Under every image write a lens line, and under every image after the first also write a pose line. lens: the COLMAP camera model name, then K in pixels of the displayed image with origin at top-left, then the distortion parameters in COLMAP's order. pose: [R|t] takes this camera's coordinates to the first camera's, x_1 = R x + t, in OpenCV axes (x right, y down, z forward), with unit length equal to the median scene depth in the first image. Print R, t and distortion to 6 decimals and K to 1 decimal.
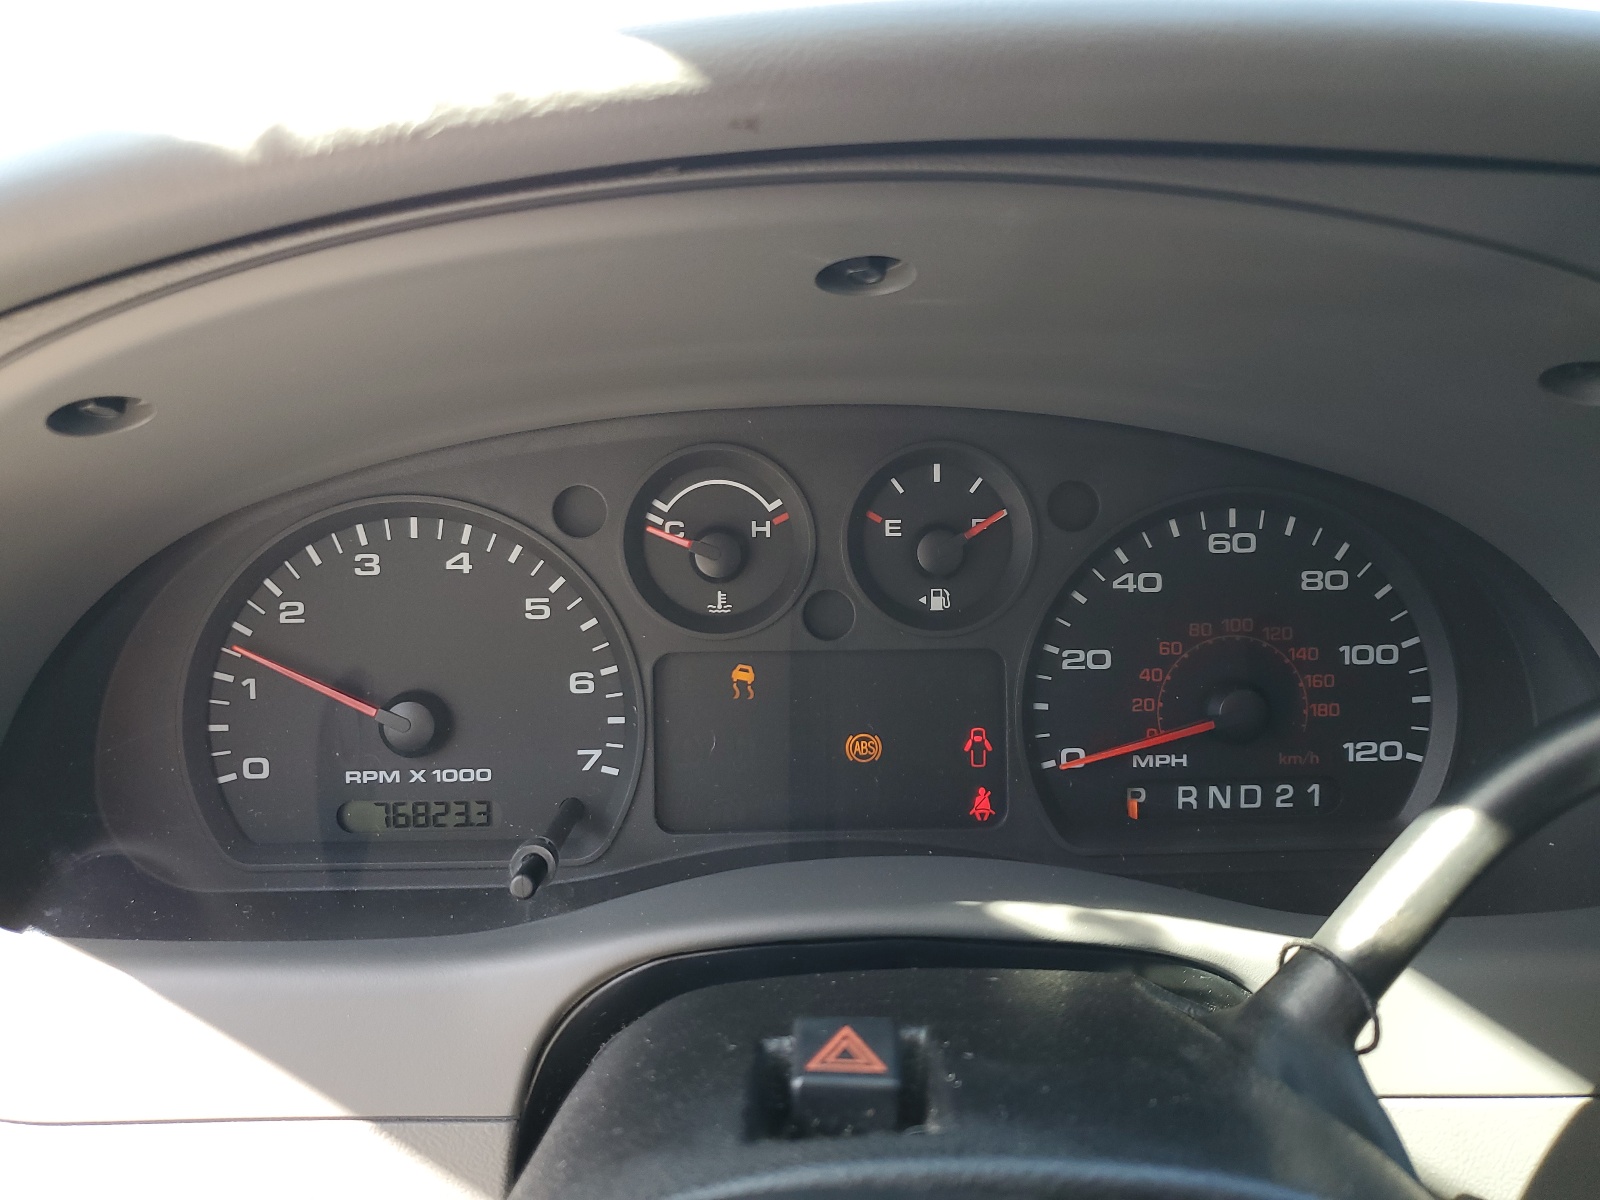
lens RADIAL K [[1269.1, 0, 777.0], [0, 1269.1, 602.6], [0, 0, 1]] dist [0.015889, 0.011151]
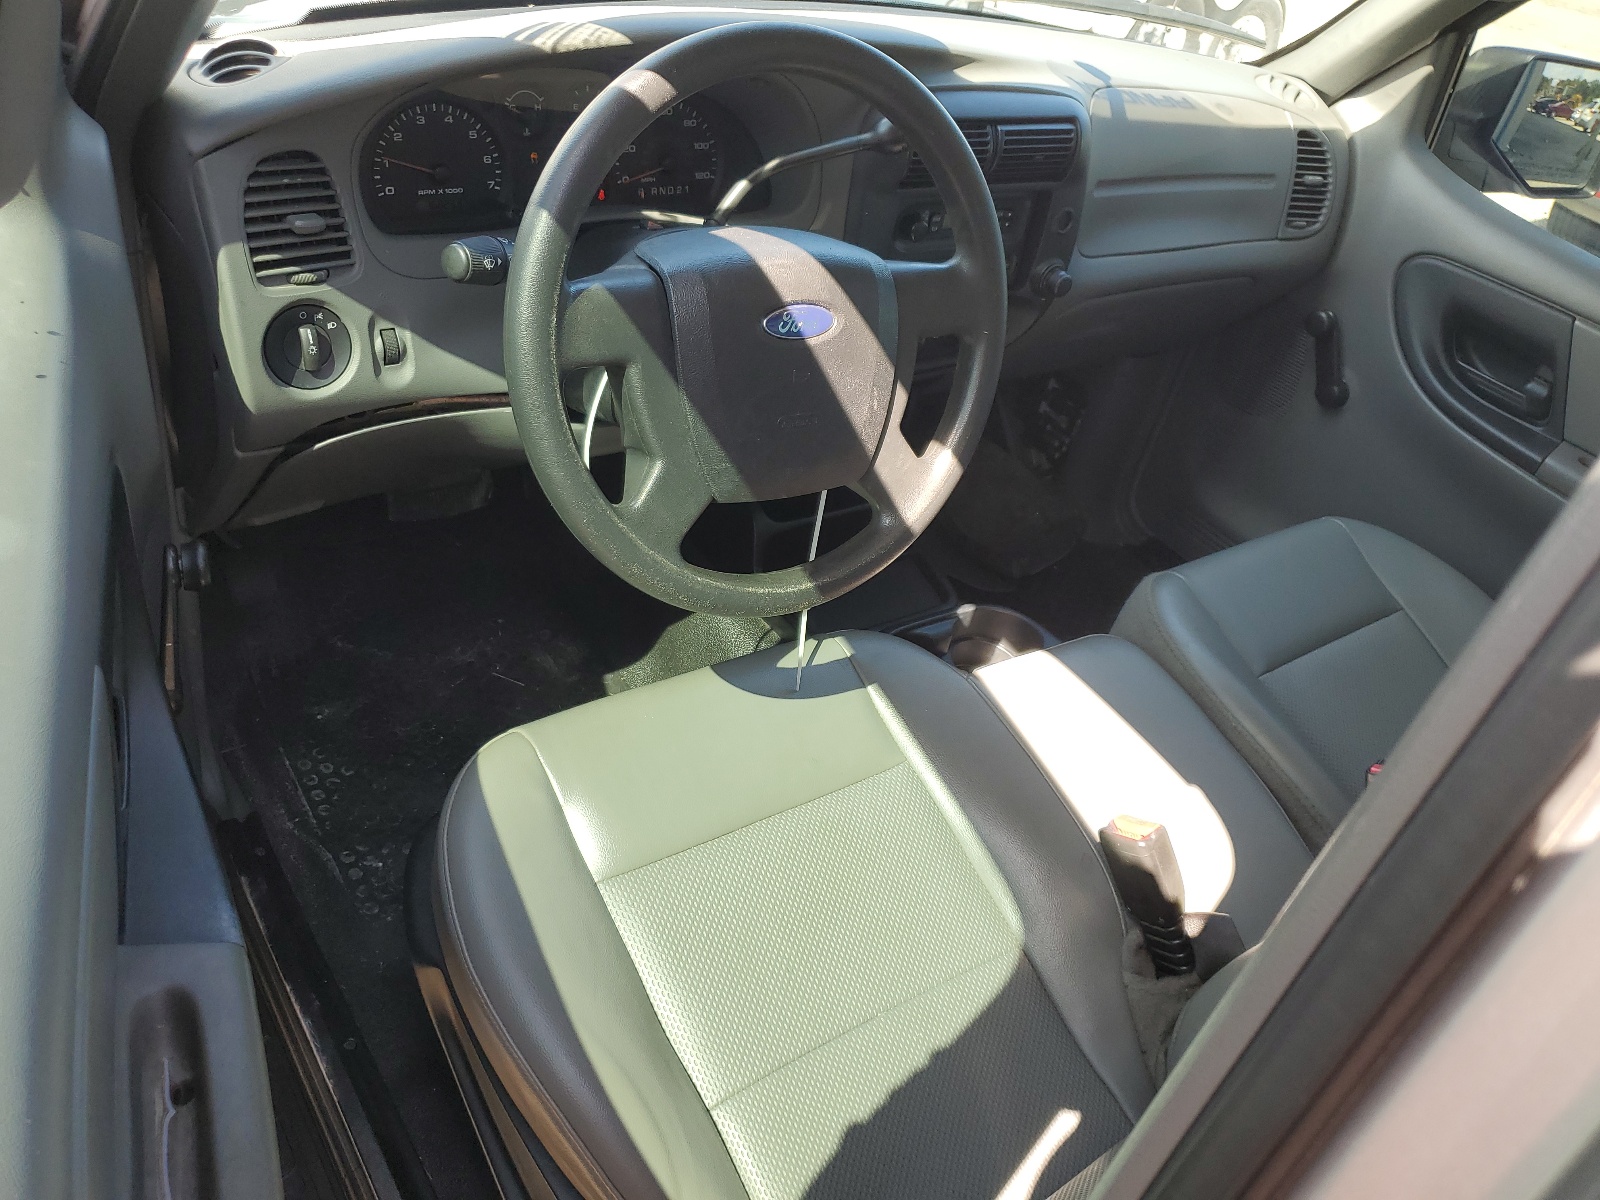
lens RADIAL K [[1269.1, 0, 777.0], [0, 1269.1, 602.6], [0, 0, 1]] dist [0.015889, 0.011151]
pose [[0.836763, -0.199959, 0.509749, -1.401039], [-0.030847, 0.912245, 0.408483, -0.250044], [-0.546696, -0.357528, 0.757164, -2.219632]]
